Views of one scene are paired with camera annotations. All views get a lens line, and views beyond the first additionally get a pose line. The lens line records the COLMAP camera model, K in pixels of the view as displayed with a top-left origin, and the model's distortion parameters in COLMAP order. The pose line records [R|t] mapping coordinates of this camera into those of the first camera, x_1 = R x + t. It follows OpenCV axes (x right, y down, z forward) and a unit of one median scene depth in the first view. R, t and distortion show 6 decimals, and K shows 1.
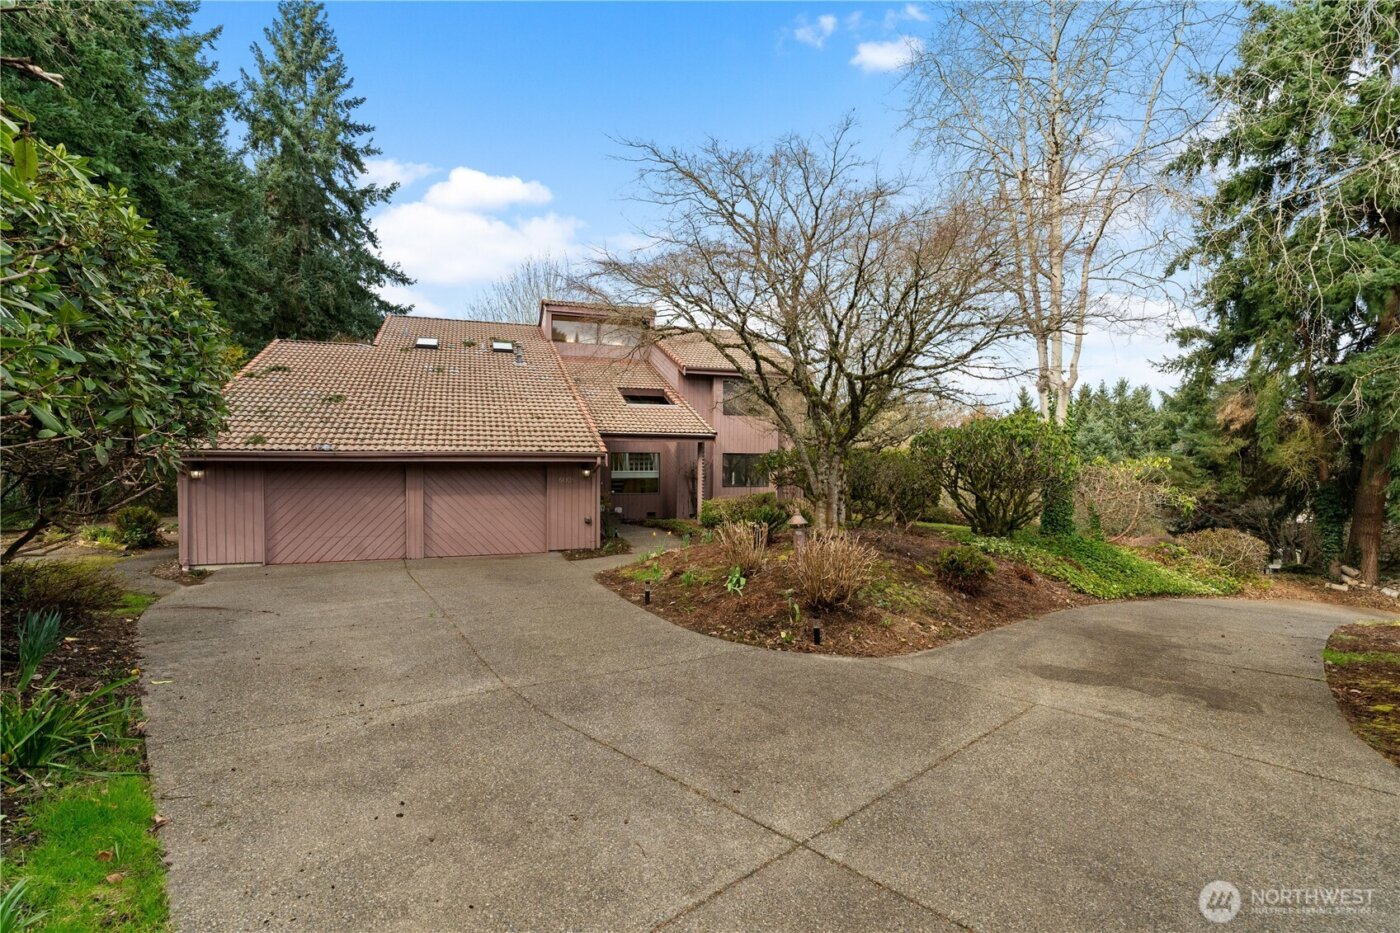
lens RADIAL K [[634.1, 0, 694.2], [0, 634.1, 469.6], [0, 0, 1]] dist [-0.009769, 0.001117]
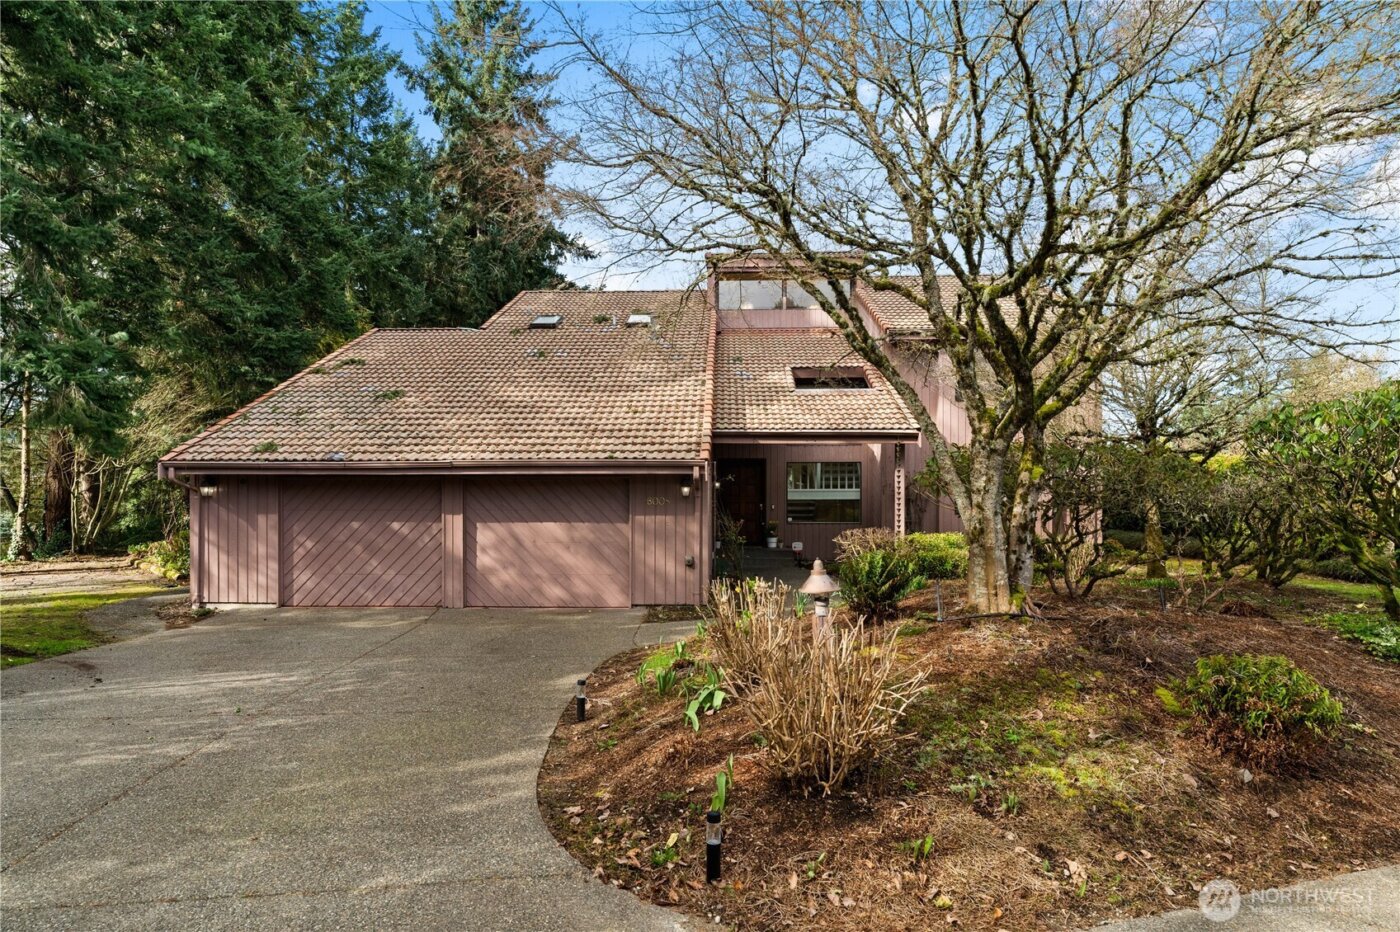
lens RADIAL K [[831.1, 0, 700.0], [0, 831.1, 466.0], [0, 0, 1]] dist [-0.000833, -0.000556]
pose [[0.932814, -0.008978, -0.360246, 0.159375], [-0.001020, 0.999620, -0.027555, 0.003239], [0.360356, 0.026071, 0.932450, 0.187366]]
